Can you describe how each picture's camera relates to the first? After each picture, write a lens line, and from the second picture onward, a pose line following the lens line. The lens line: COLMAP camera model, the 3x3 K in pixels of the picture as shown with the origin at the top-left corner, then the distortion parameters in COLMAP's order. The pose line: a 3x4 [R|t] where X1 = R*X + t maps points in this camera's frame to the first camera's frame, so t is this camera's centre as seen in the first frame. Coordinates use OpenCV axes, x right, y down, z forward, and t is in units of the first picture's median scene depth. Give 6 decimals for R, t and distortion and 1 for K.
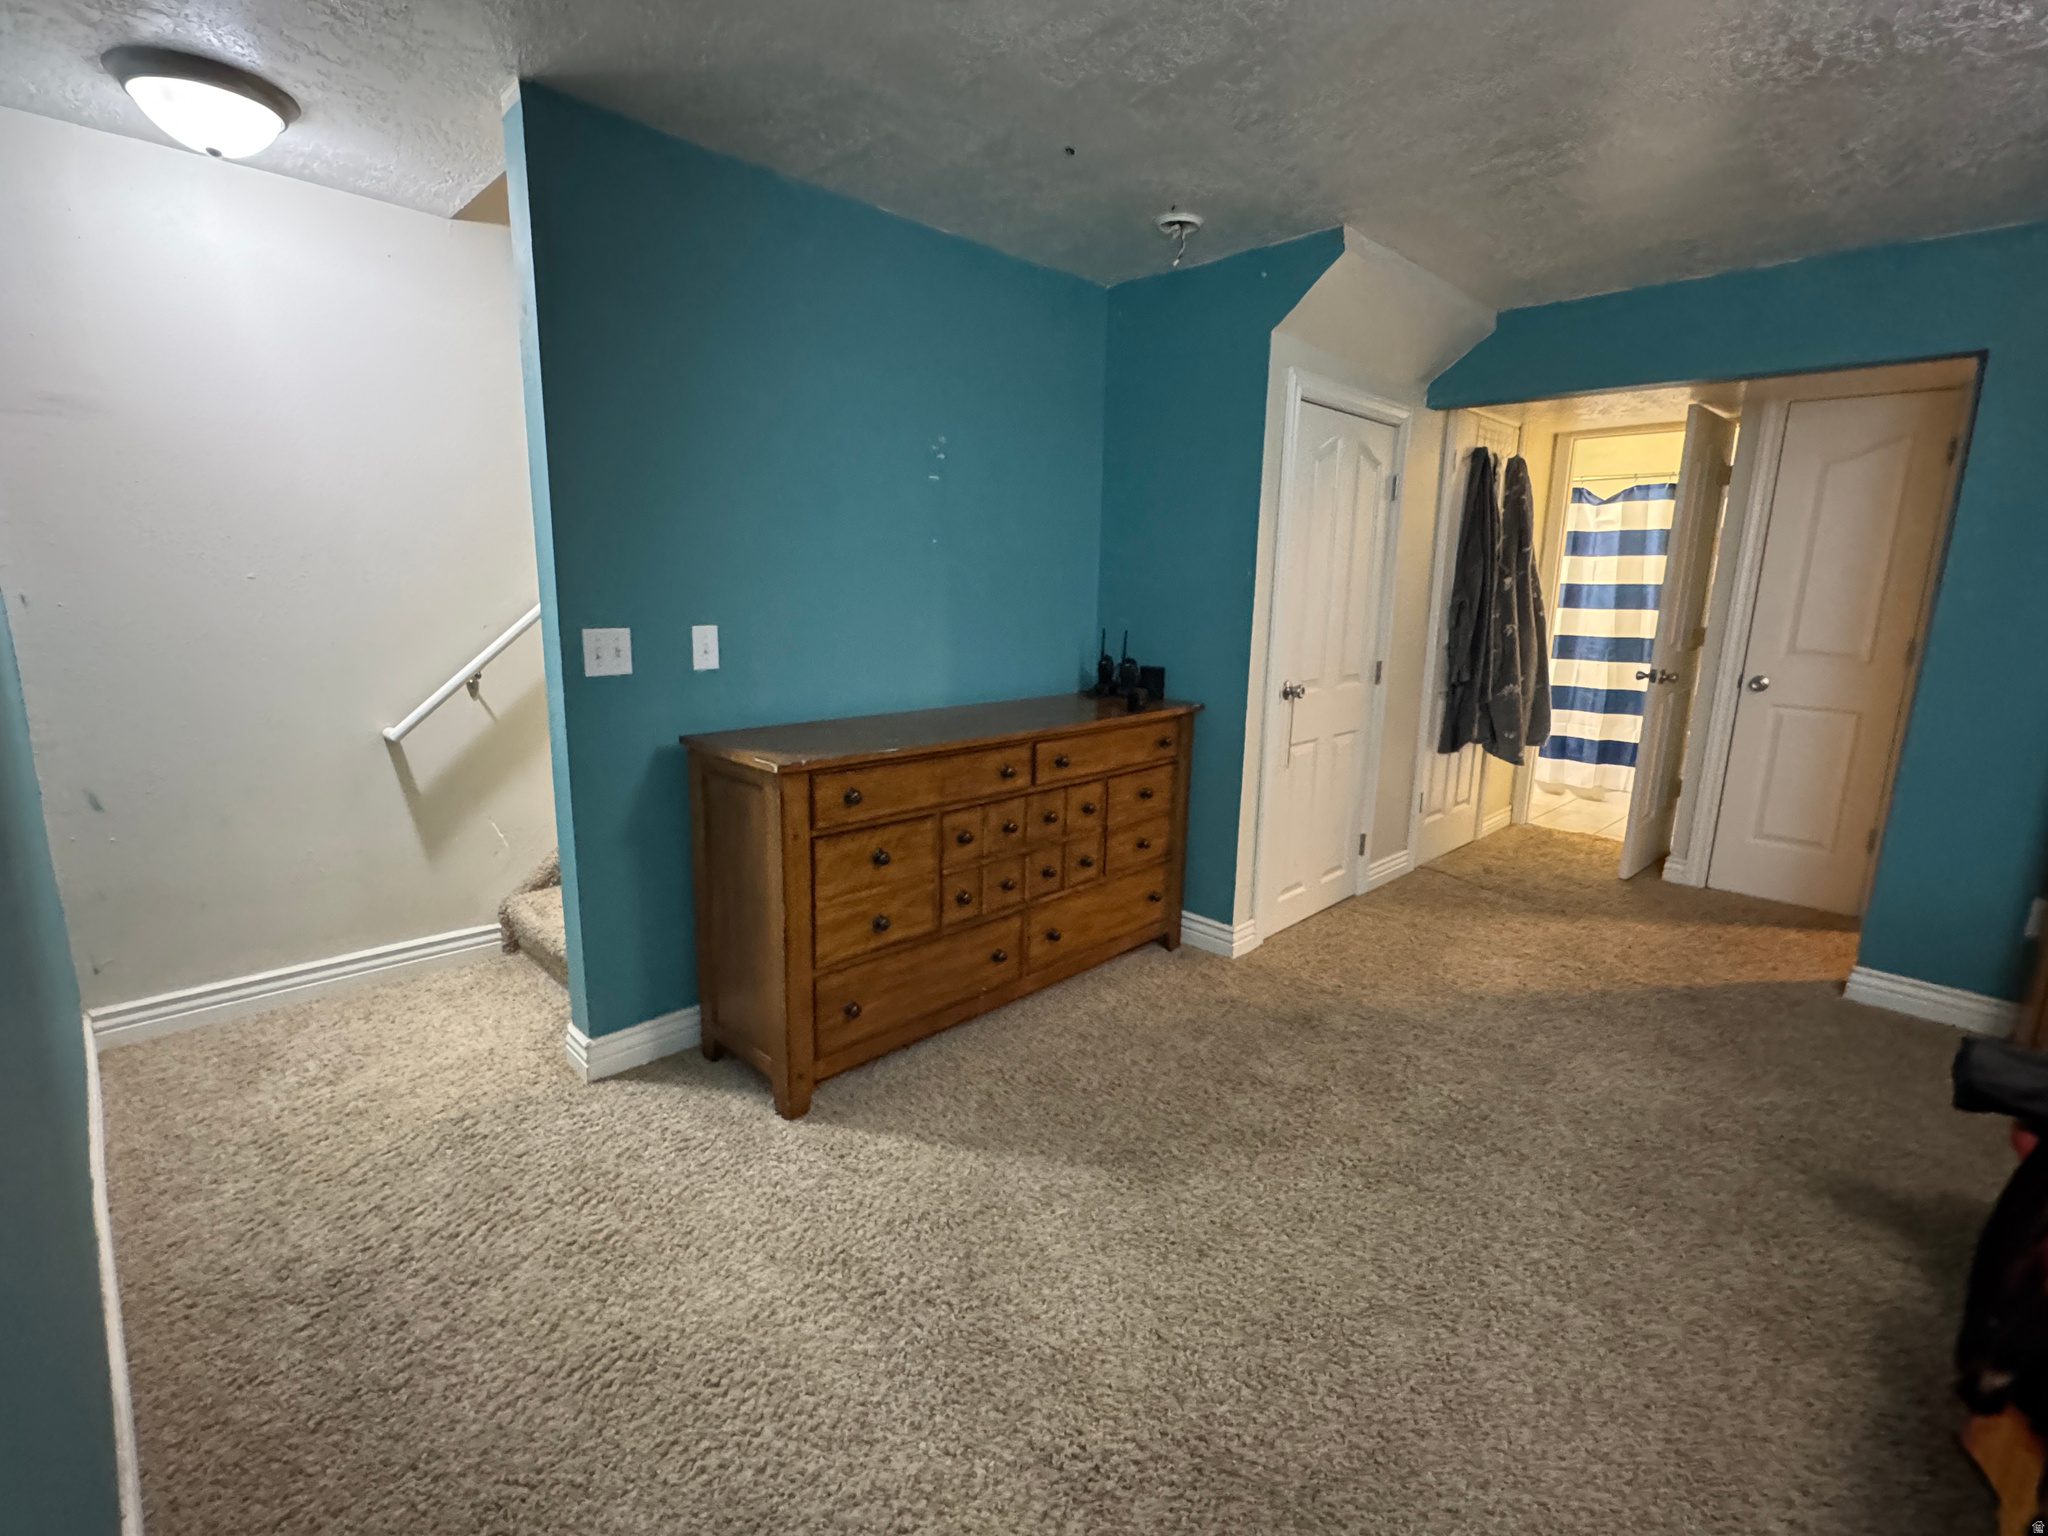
lens RADIAL K [[947.2, 0, 1024.0], [0, 947.2, 768.0], [0, 0, 1]] dist [-0.001296, -0.000043]
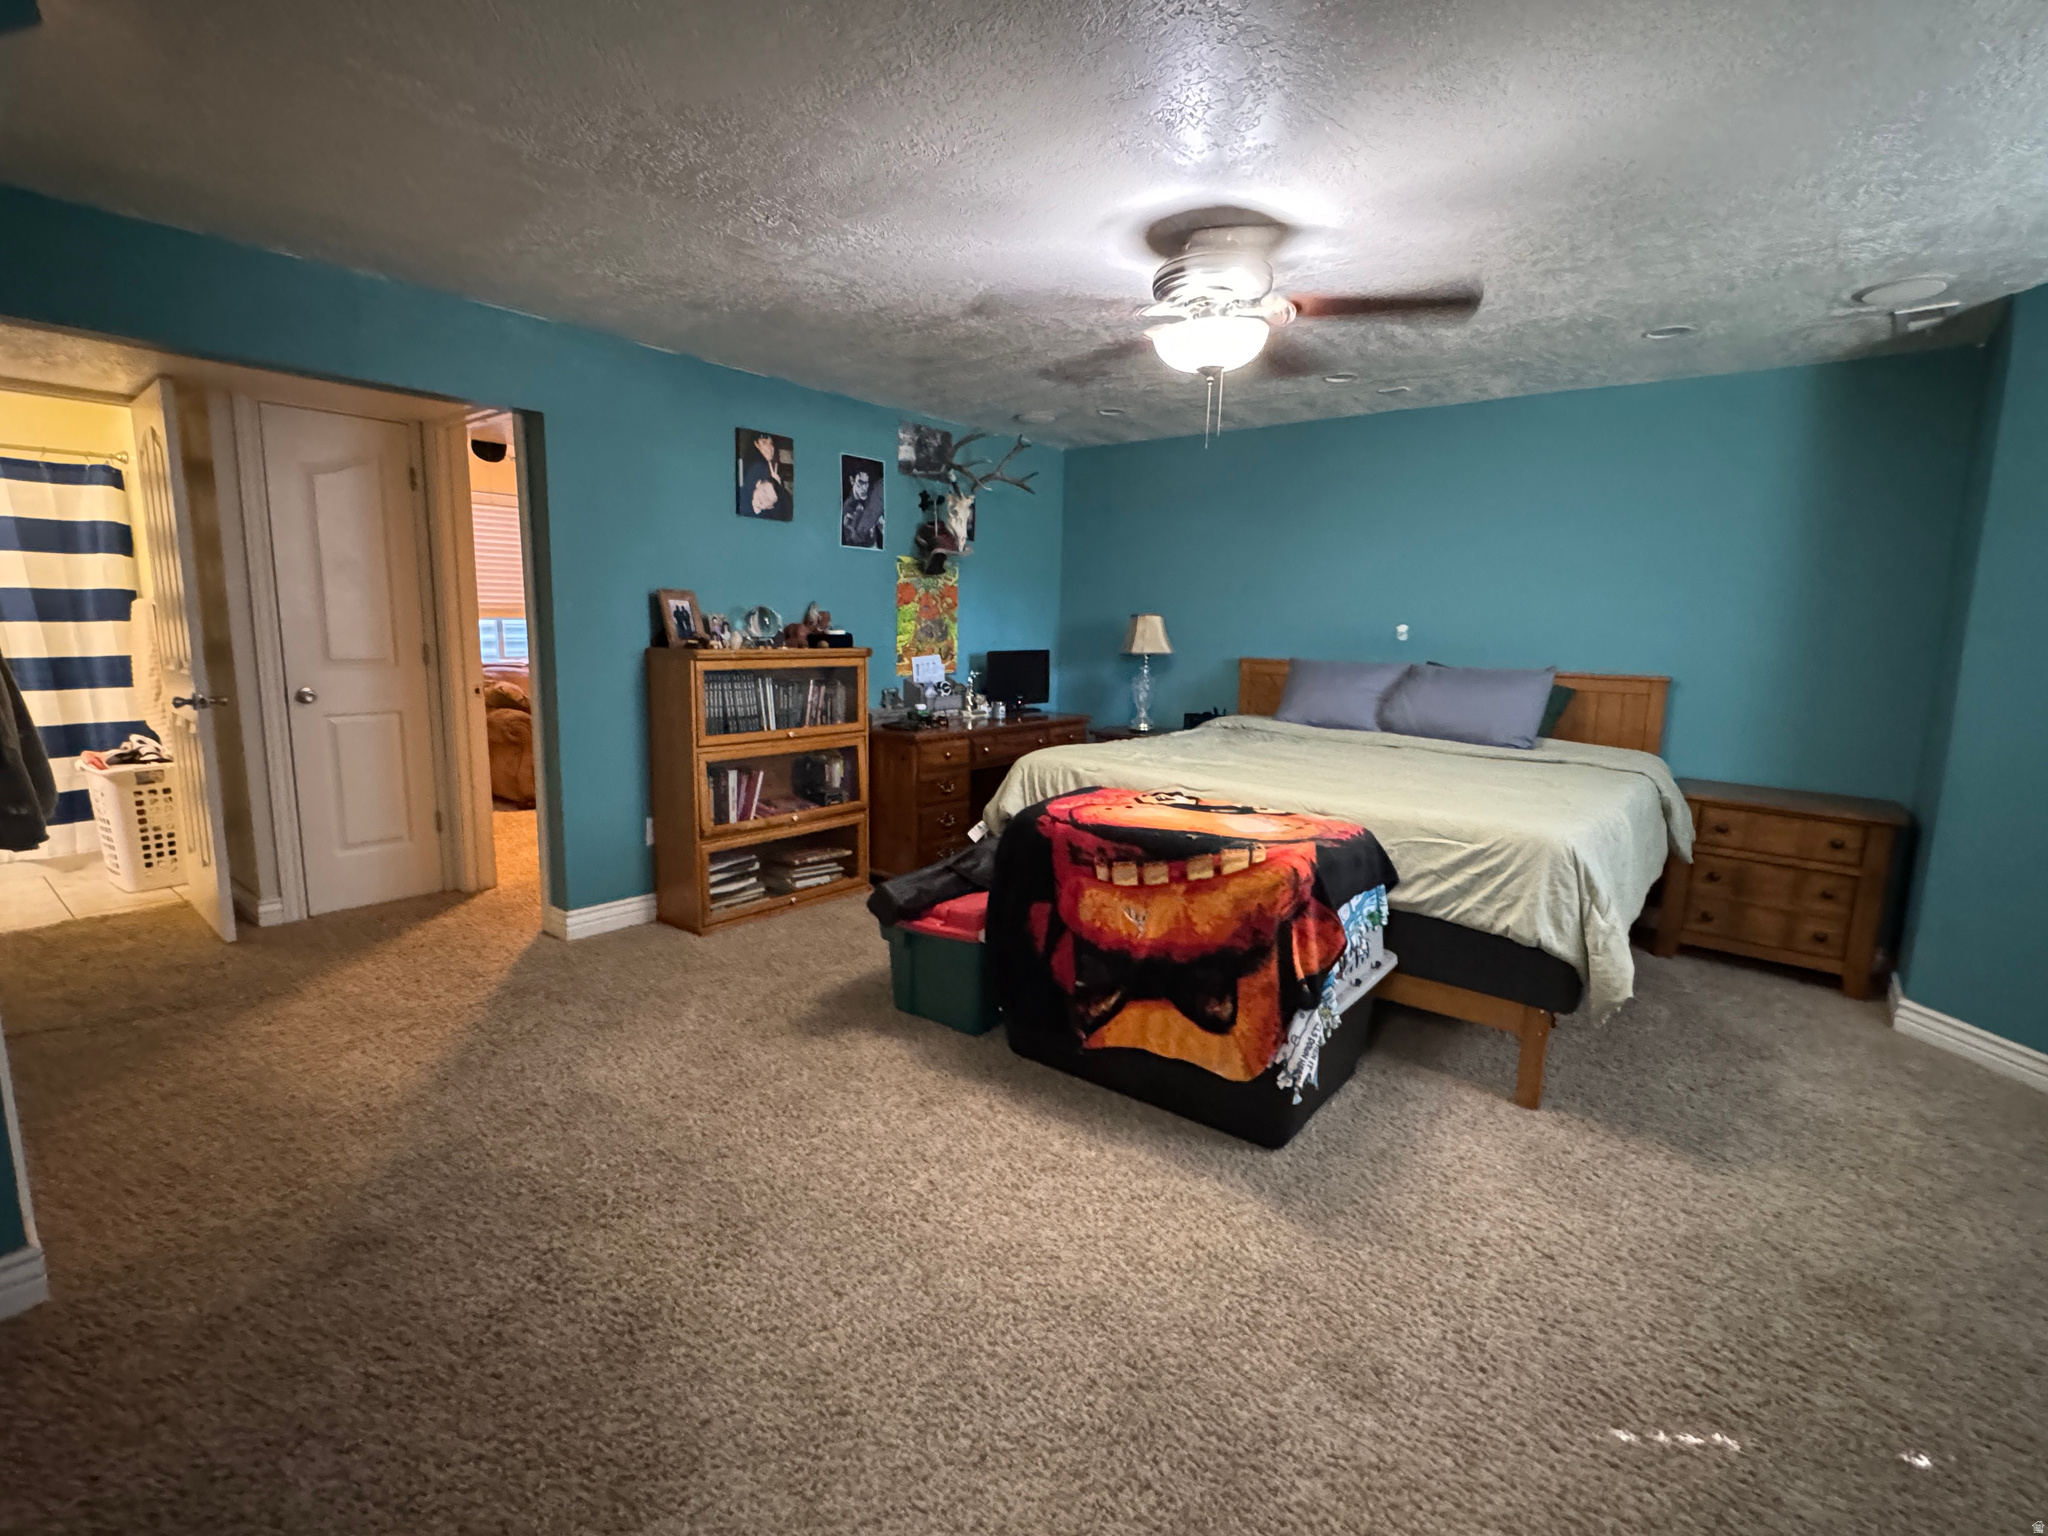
lens RADIAL K [[947.2, 0, 1024.0], [0, 947.2, 768.0], [0, 0, 1]] dist [-0.001296, -0.000043]
pose [[-0.110795, -0.178979, 0.977595, -0.349048], [0.174770, 0.964813, 0.196446, -0.109029], [-0.978356, 0.192619, -0.075616, 0.515464]]
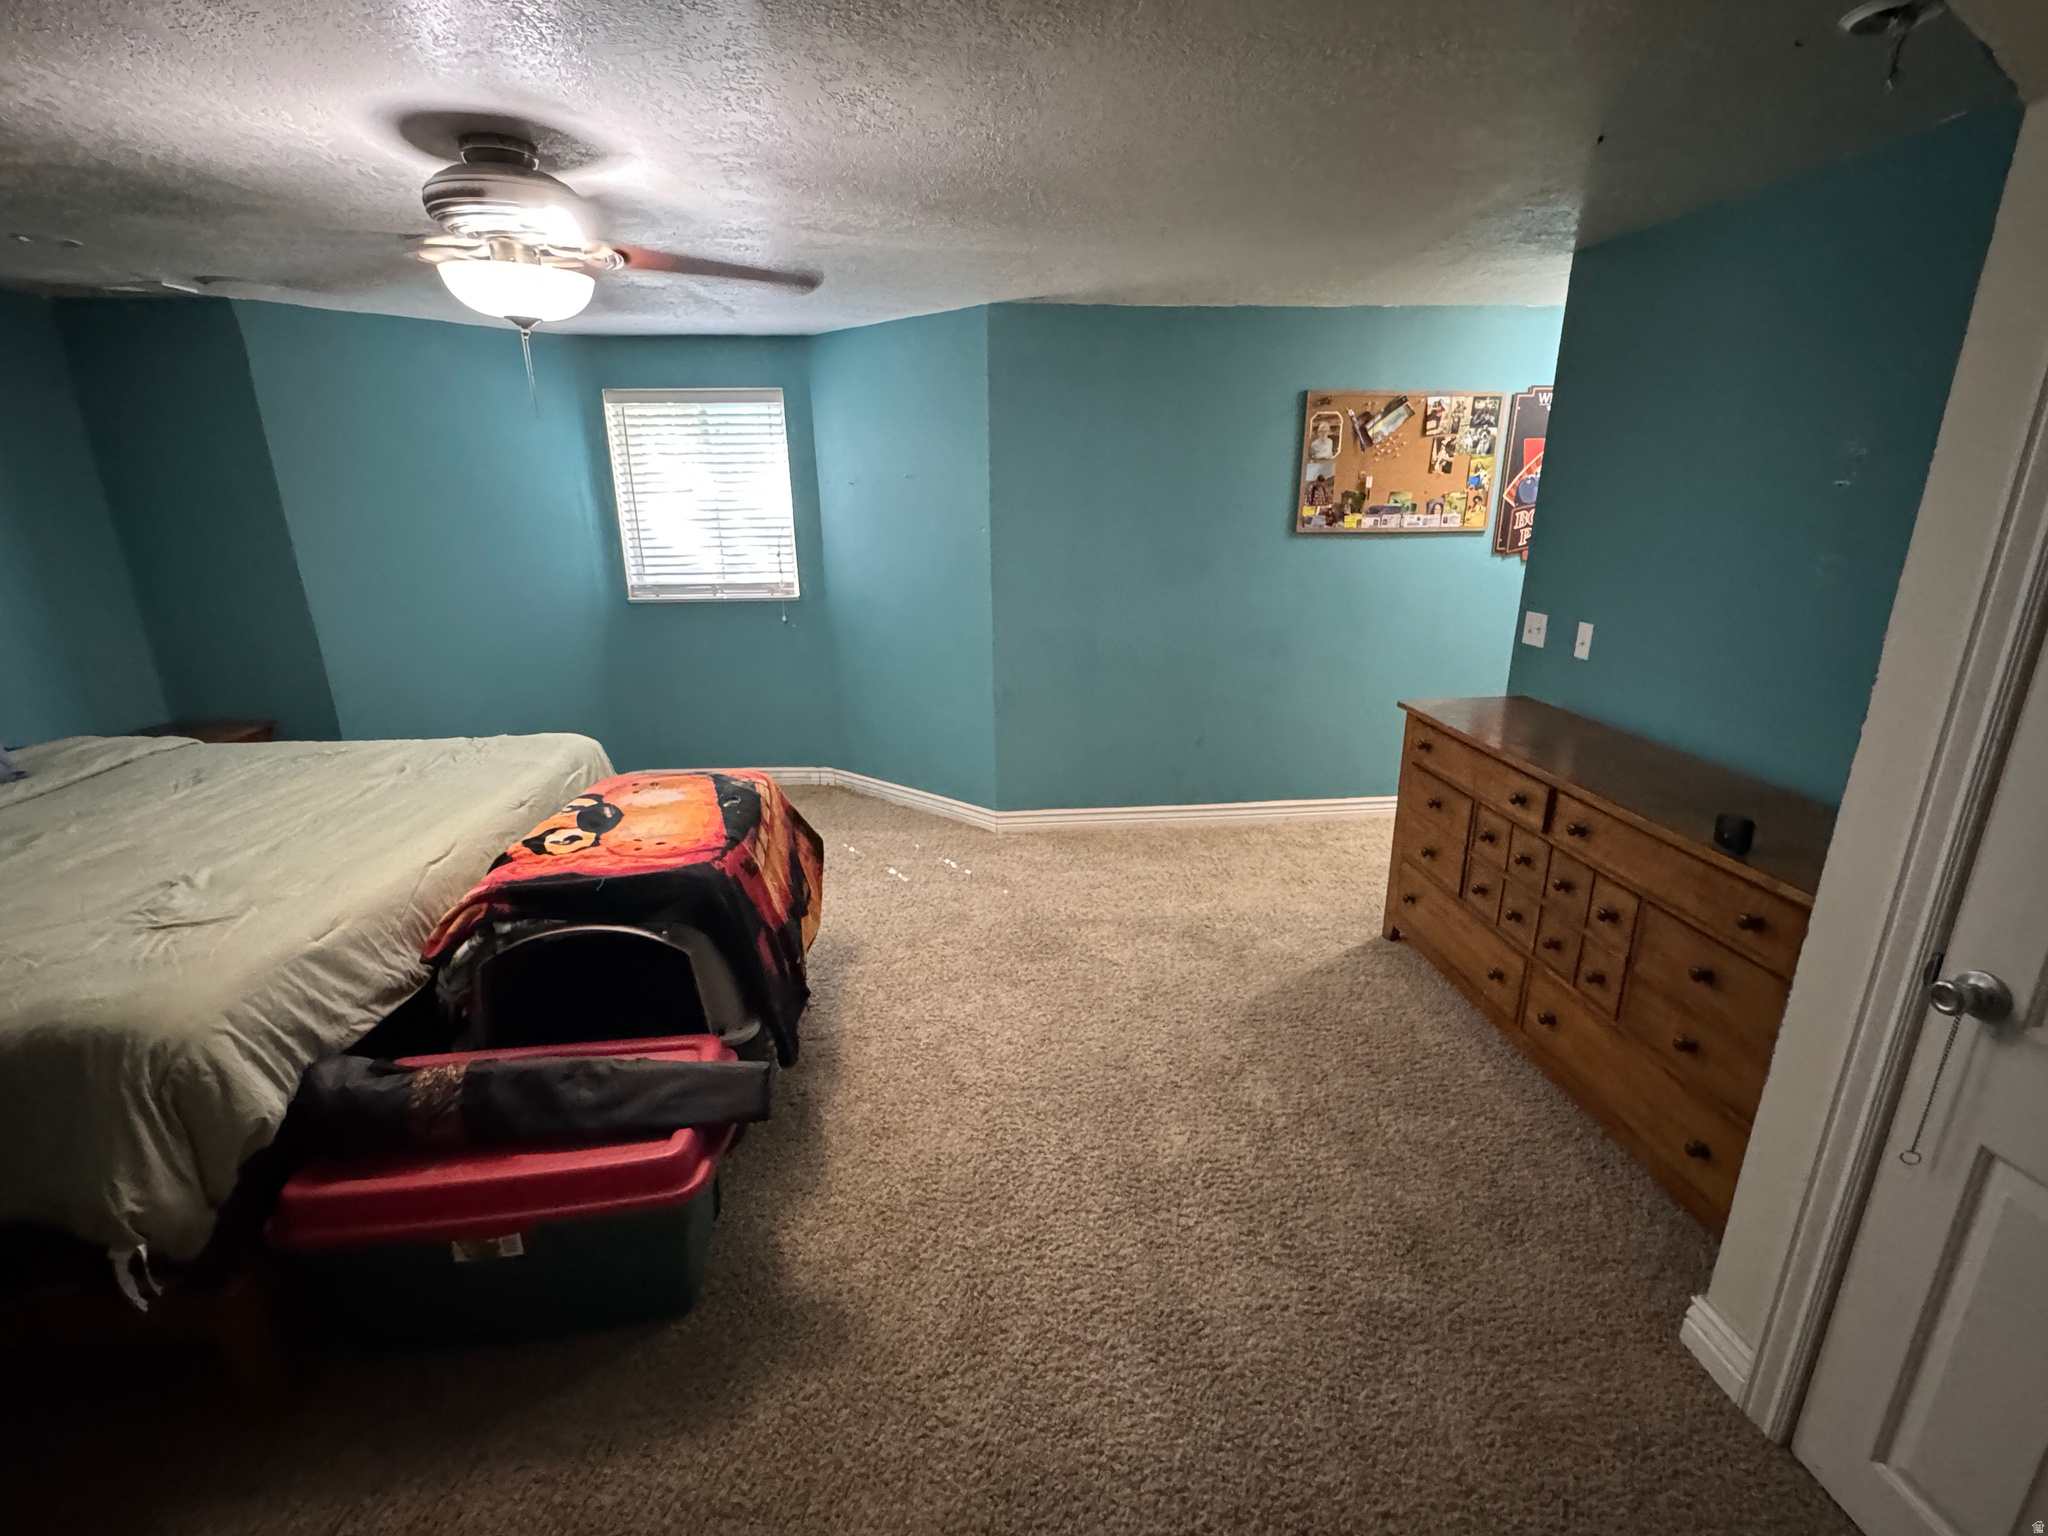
lens RADIAL K [[924.6, 0, 1024.0], [0, 924.6, 768.0], [0, 0, 1]] dist [0.000518, -0.000361]
pose [[-0.644770, 0.213758, -0.733879, 0.930149], [-0.155820, 0.903185, 0.399972, -0.302494], [0.748326, 0.372243, -0.549038, 1.024944]]
